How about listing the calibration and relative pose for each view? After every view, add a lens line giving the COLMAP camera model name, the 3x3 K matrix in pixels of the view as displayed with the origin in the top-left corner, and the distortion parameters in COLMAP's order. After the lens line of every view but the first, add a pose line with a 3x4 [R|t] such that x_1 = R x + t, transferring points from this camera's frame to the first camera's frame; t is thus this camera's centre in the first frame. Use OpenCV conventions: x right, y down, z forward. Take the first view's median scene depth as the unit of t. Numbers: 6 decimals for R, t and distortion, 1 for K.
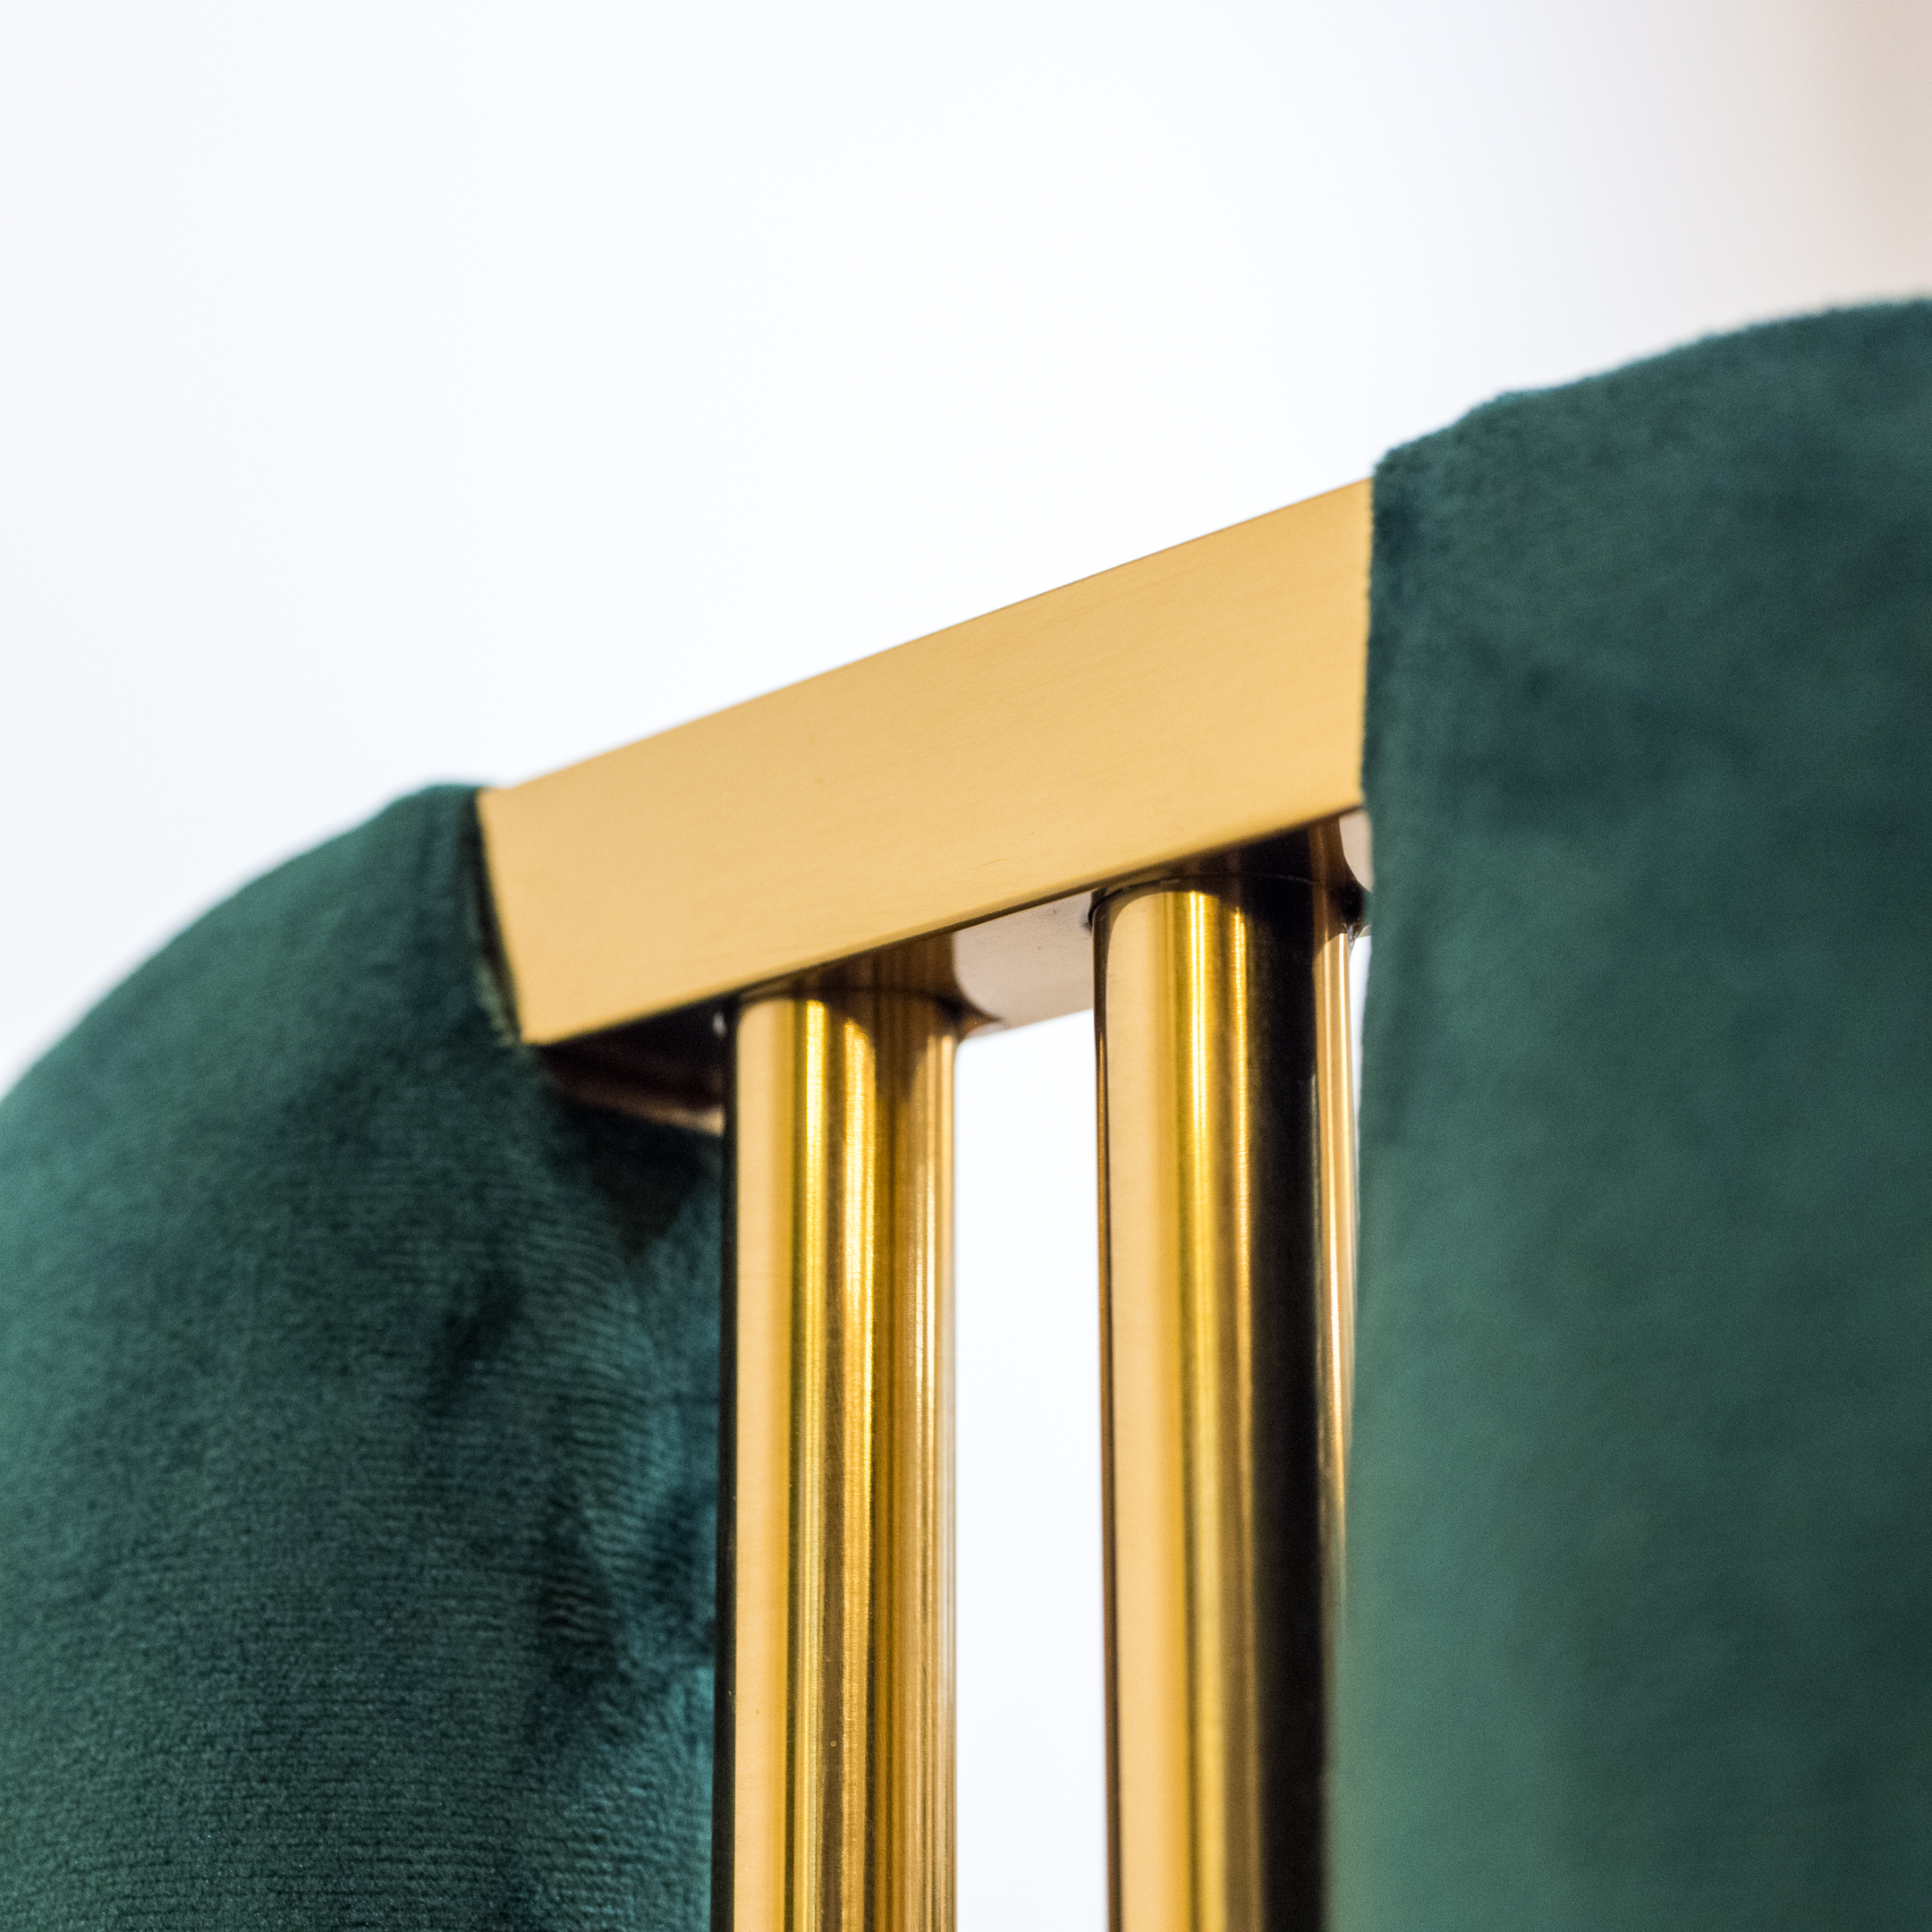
lens RADIAL K [[4153.8, 0, 964.3], [0, 4153.8, 975.8], [0, 0, 1]] dist [-0.024893, 0.000000]
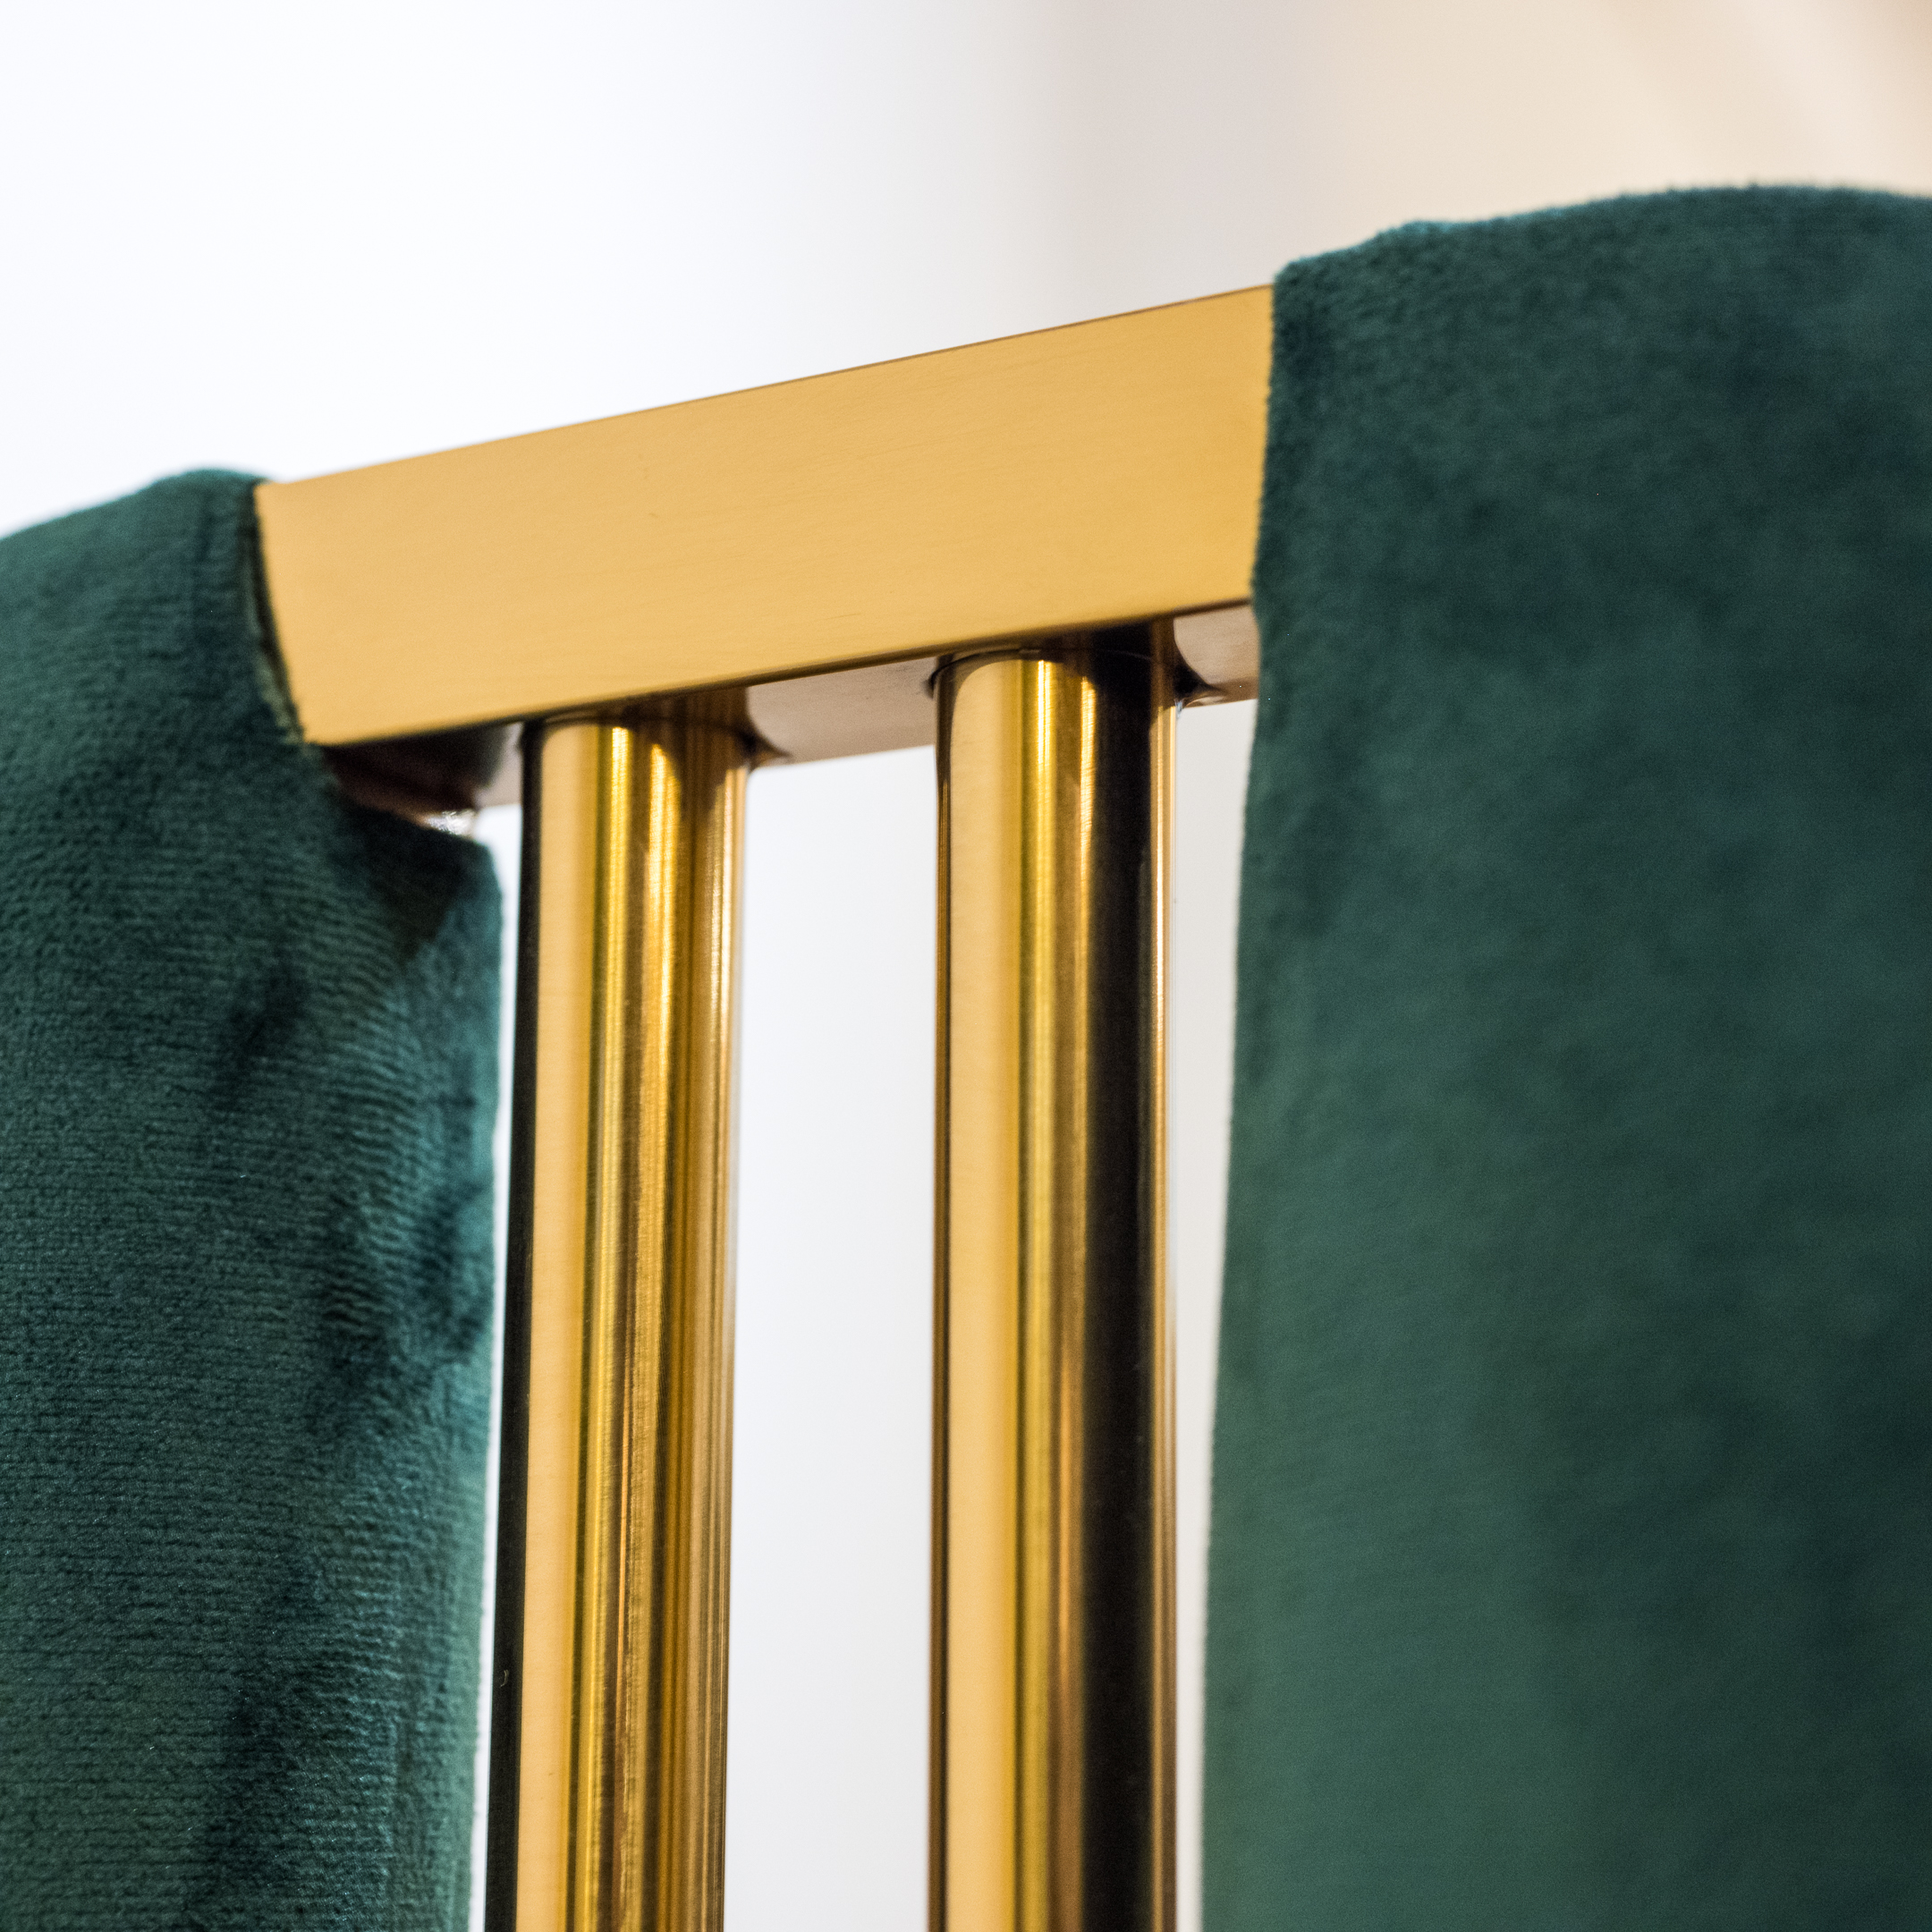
lens RADIAL K [[4153.8, 0, 959.6], [0, 4153.8, 949.6], [0, 0, 1]] dist [-0.024893, 0.000000]
pose [[0.974774, 0.059531, 0.215108, -0.173677], [-0.077757, 0.993973, 0.077280, -0.025223], [-0.209211, -0.092057, 0.973528, -0.020919]]
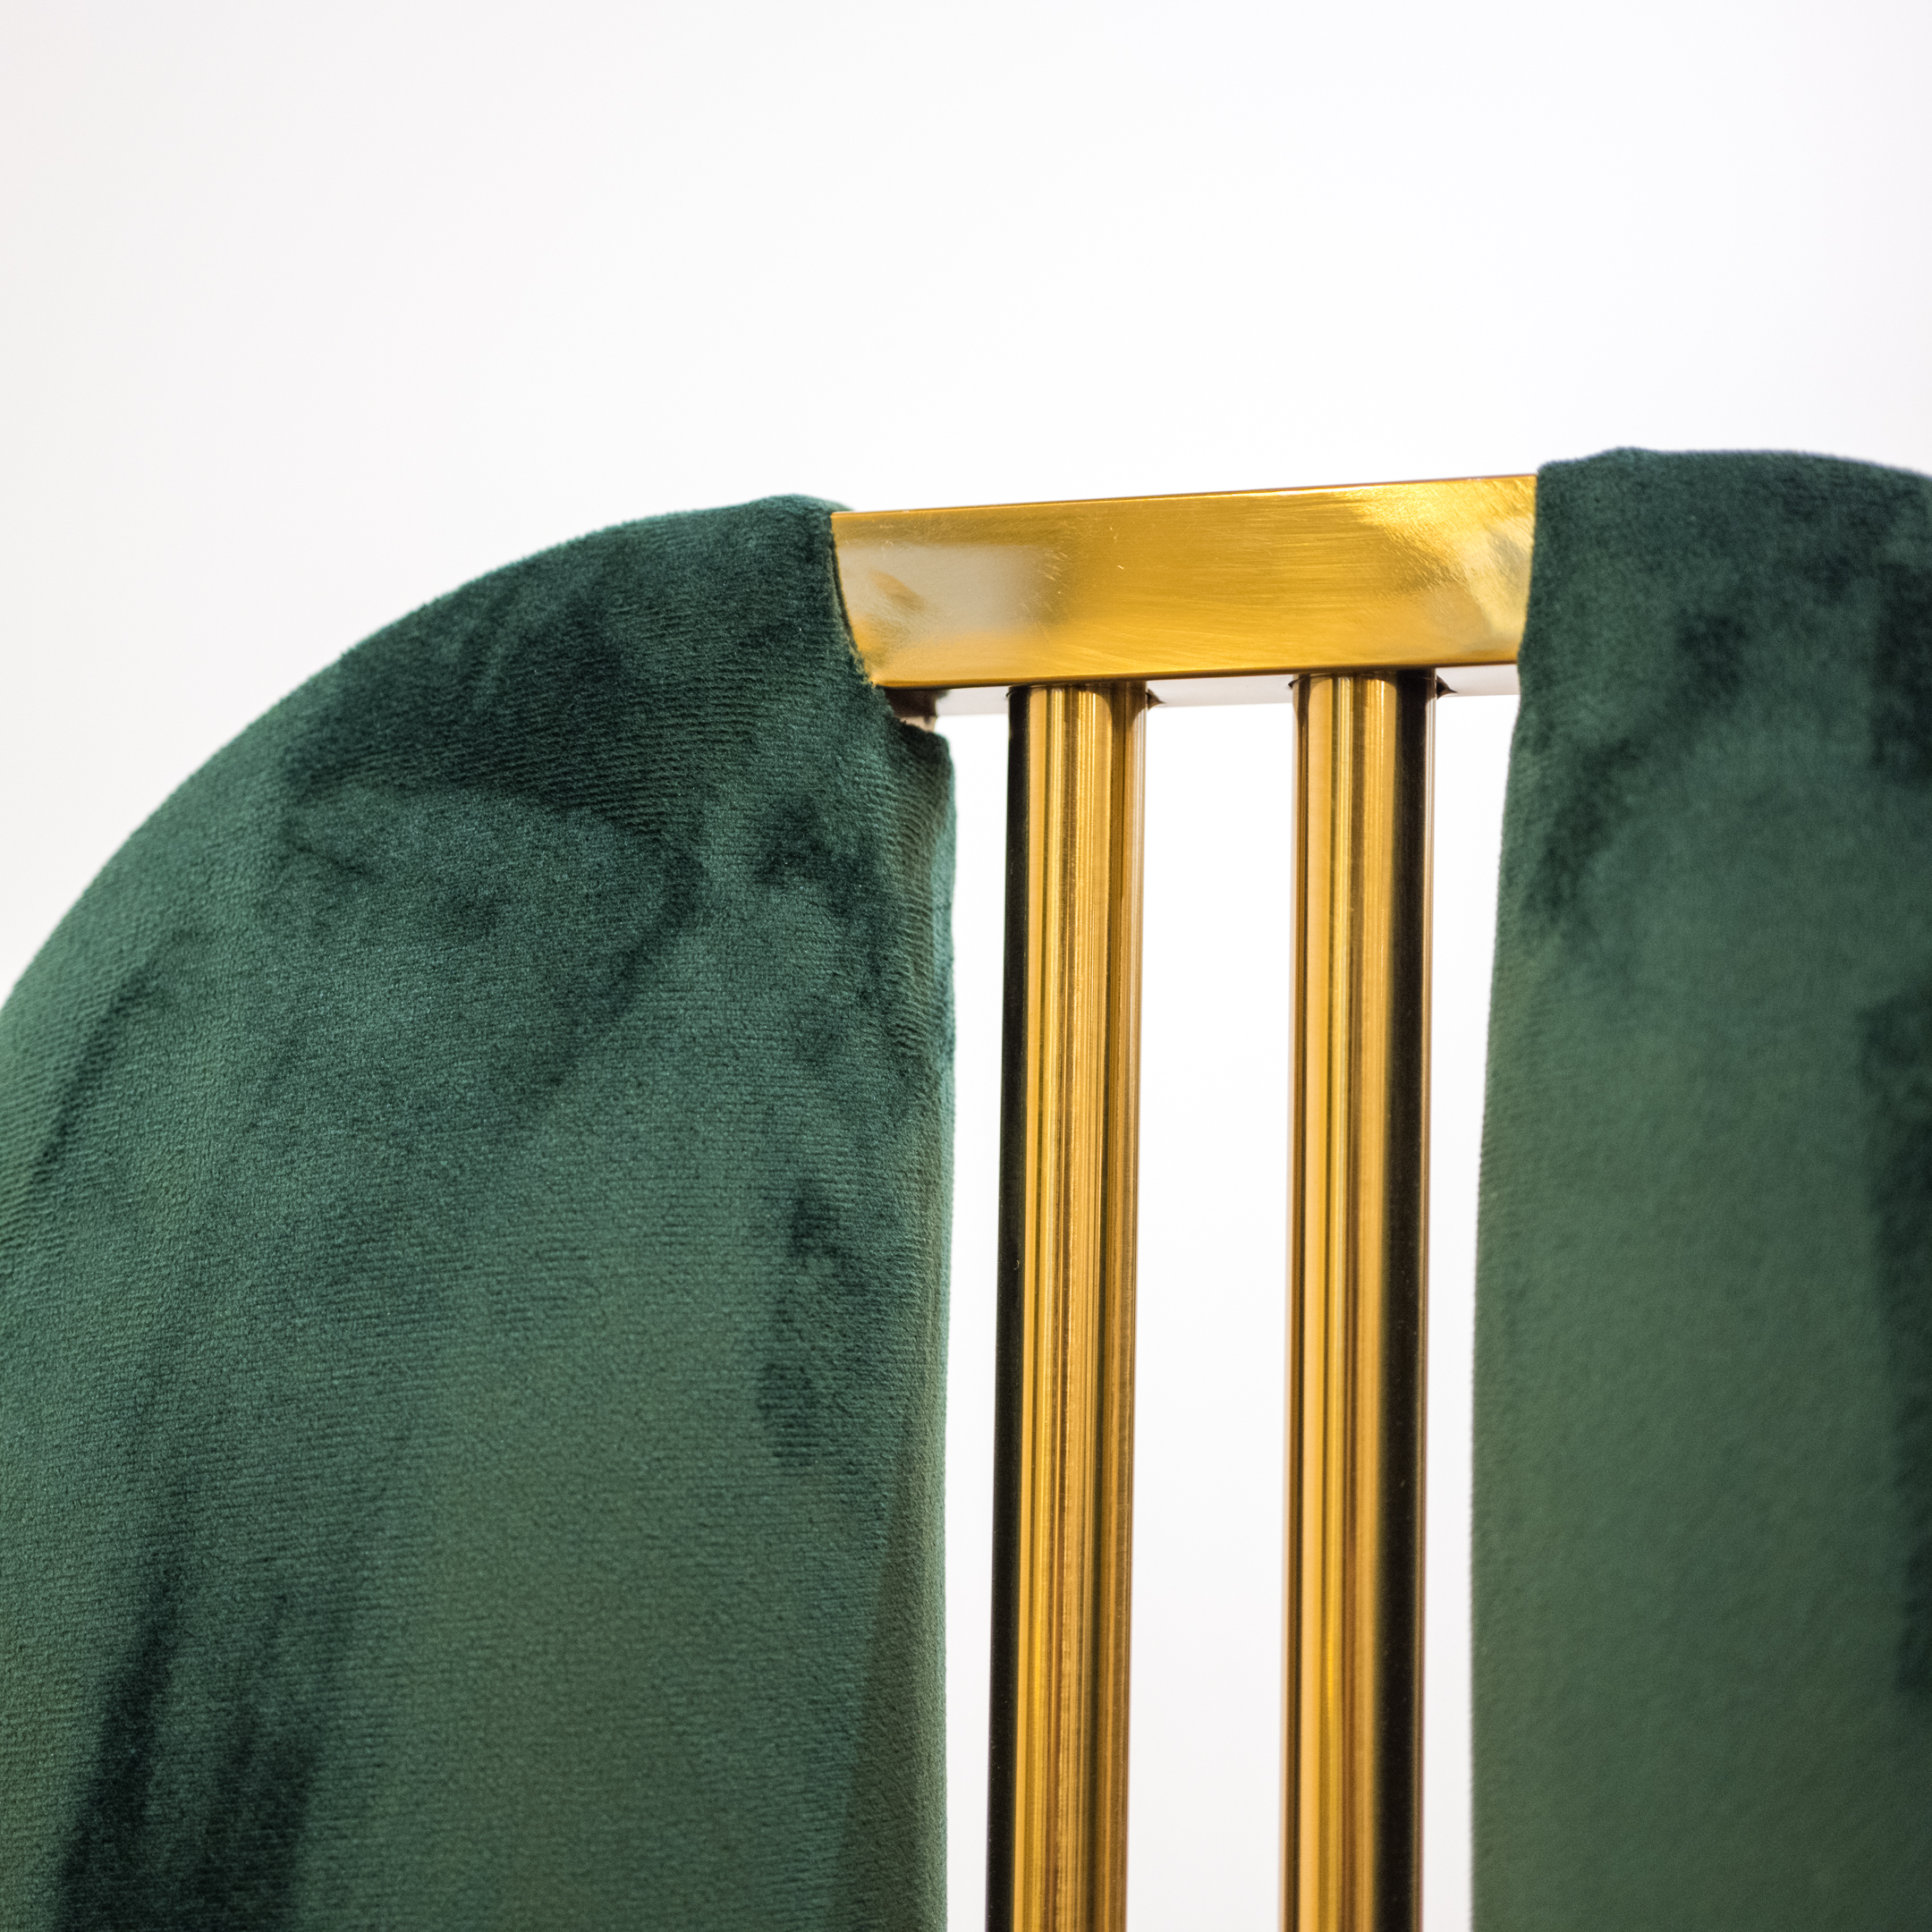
lens RADIAL K [[4153.8, 0, 966.8], [0, 4153.8, 965.7], [0, 0, 1]] dist [-0.024893, 0.000000]
pose [[0.923333, 0.060463, 0.379210, -0.712468], [-0.137499, 0.974105, 0.179479, -0.180711], [-0.358539, -0.217860, 0.907737, -0.530335]]
